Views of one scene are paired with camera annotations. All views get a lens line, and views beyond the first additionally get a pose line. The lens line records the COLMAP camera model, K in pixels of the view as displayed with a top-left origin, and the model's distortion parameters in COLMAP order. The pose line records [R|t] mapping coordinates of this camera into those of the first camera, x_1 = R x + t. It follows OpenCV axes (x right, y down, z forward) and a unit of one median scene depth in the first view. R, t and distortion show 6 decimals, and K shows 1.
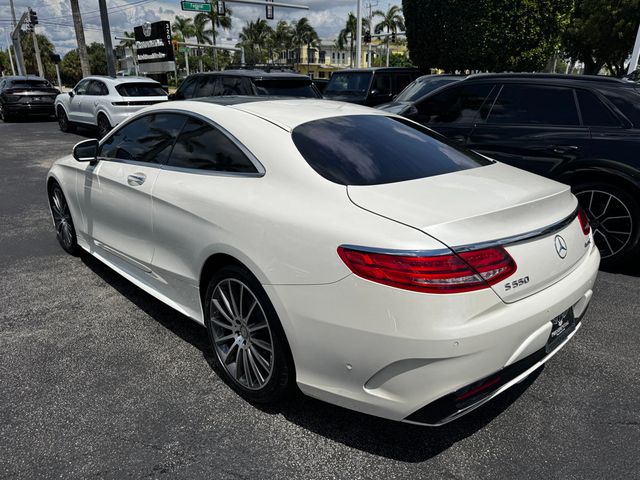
lens RADIAL K [[456.1, 0, 319.3], [0, 456.1, 247.1], [0, 0, 1]] dist [-0.002351, 0.002377]
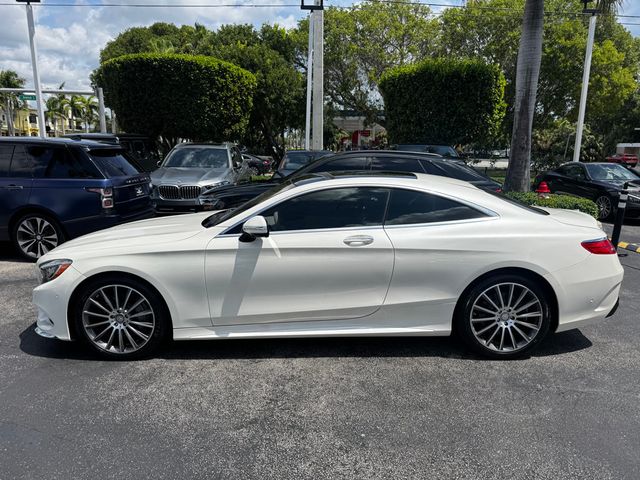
lens RADIAL K [[451.6, 0, 322.3], [0, 451.6, 254.4], [0, 0, 1]] dist [0.002352, -0.002922]
pose [[0.683033, -0.160752, 0.712478, -0.319954], [0.237452, 0.971362, -0.008477, -0.030360], [-0.690712, 0.174970, 0.701643, 0.057339]]
